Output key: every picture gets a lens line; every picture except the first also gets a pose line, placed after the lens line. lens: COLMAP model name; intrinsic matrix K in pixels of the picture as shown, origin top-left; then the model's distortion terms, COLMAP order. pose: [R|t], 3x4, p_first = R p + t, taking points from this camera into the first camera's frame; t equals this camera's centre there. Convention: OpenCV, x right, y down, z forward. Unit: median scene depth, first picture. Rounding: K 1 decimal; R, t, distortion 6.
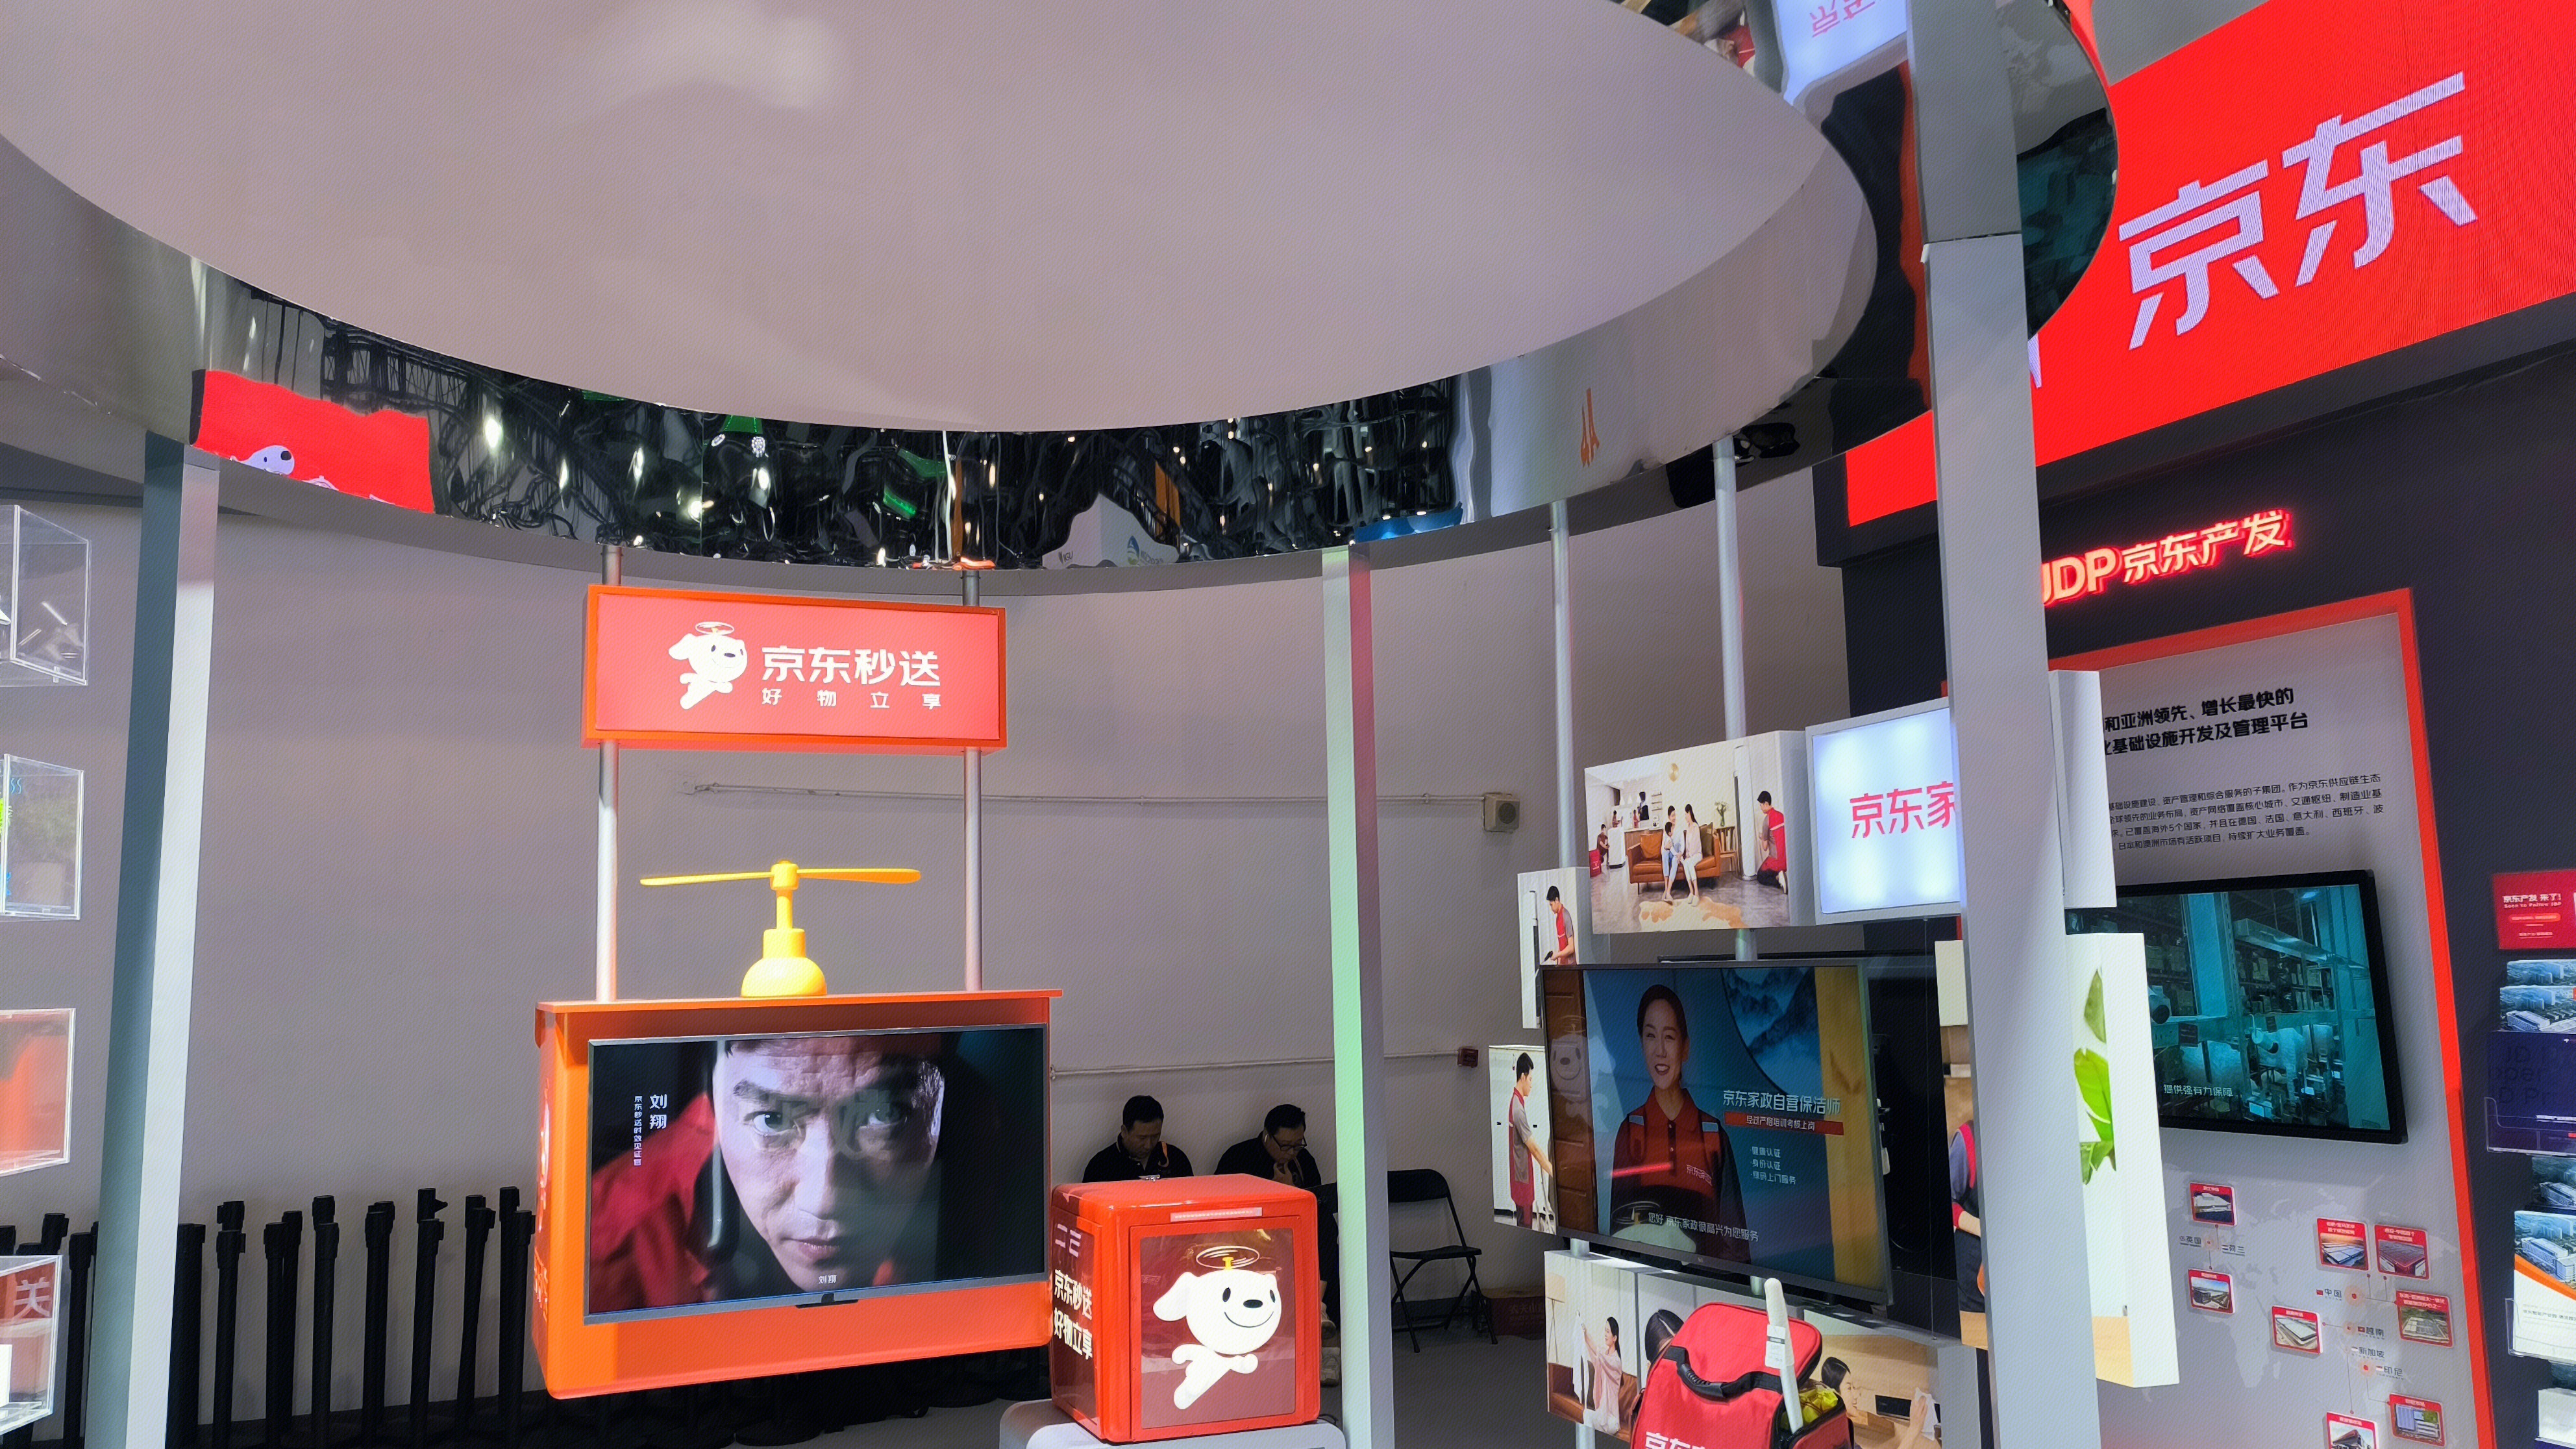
lens RADIAL K [[1889.0, 0, 1288.0], [0, 1889.0, 724.5], [0, 0, 1]] dist [0.005047, 0.003970]
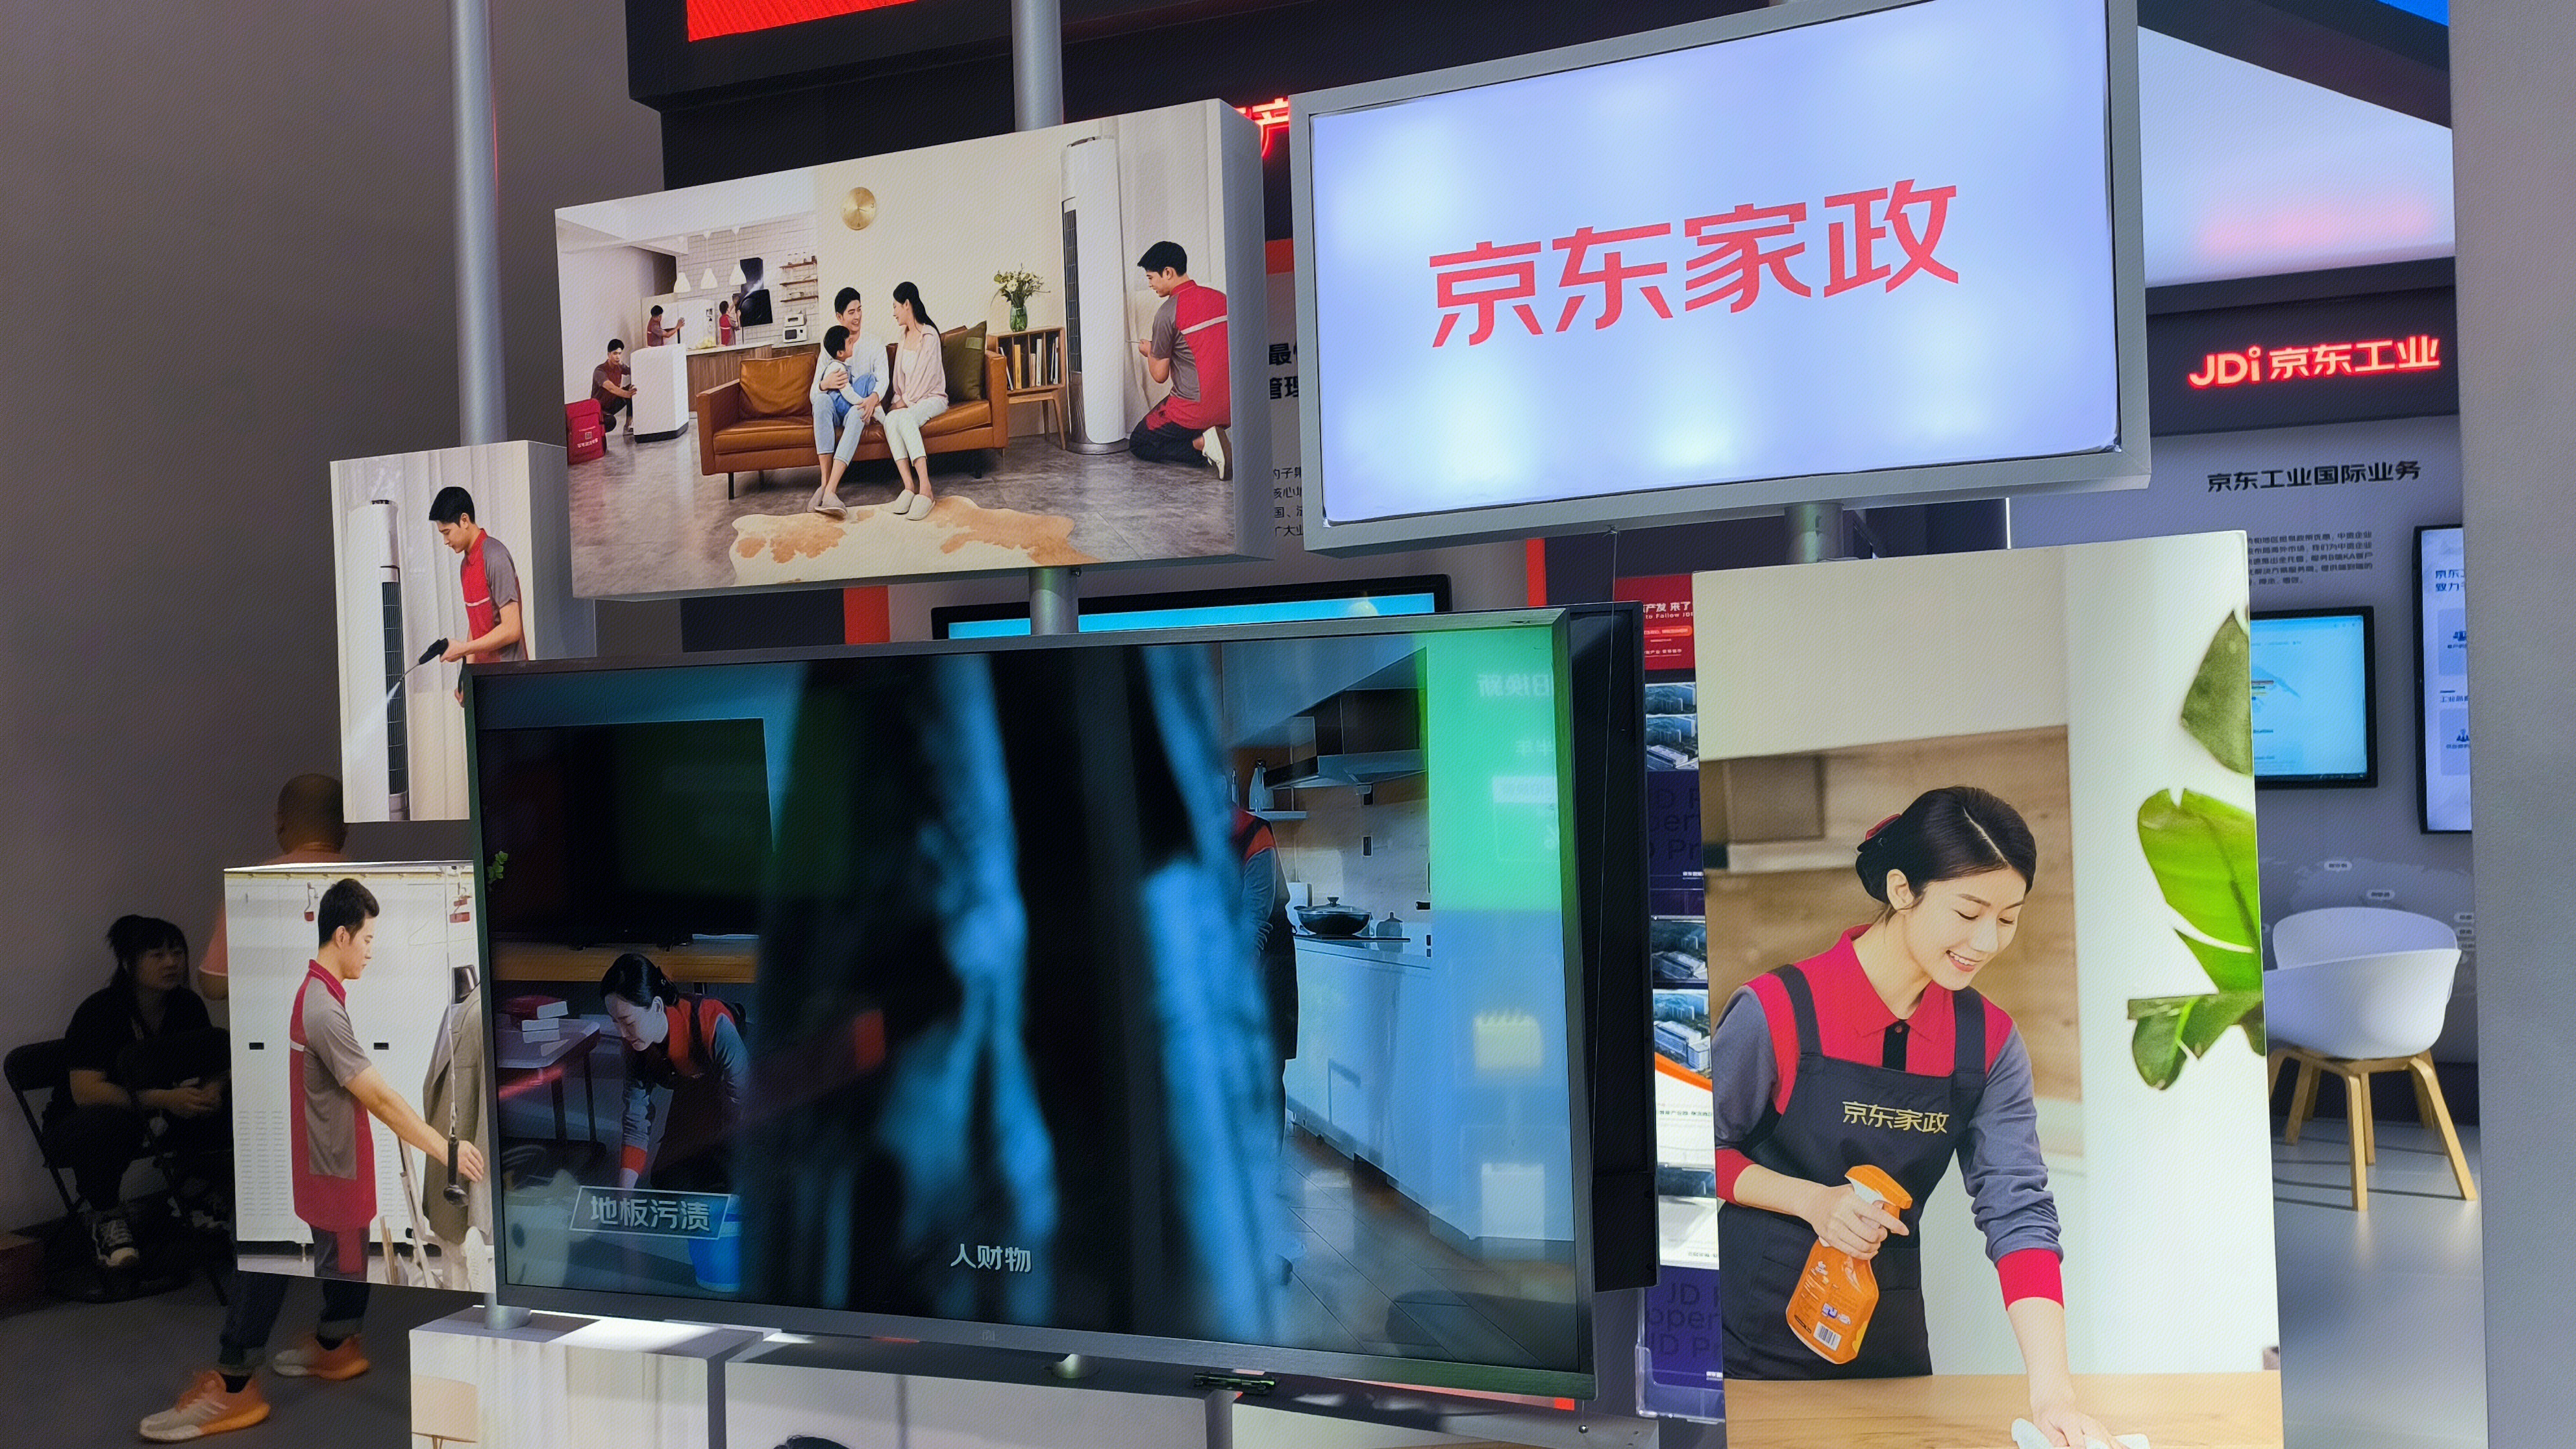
lens RADIAL K [[1889.0, 0, 1288.0], [0, 1889.0, 724.5], [0, 0, 1]] dist [0.005047, 0.003970]
pose [[0.706185, -0.007772, 0.707984, -0.030142], [-0.070704, 0.994167, 0.081438, 0.097430], [-0.704488, -0.107568, 0.701517, 0.606662]]
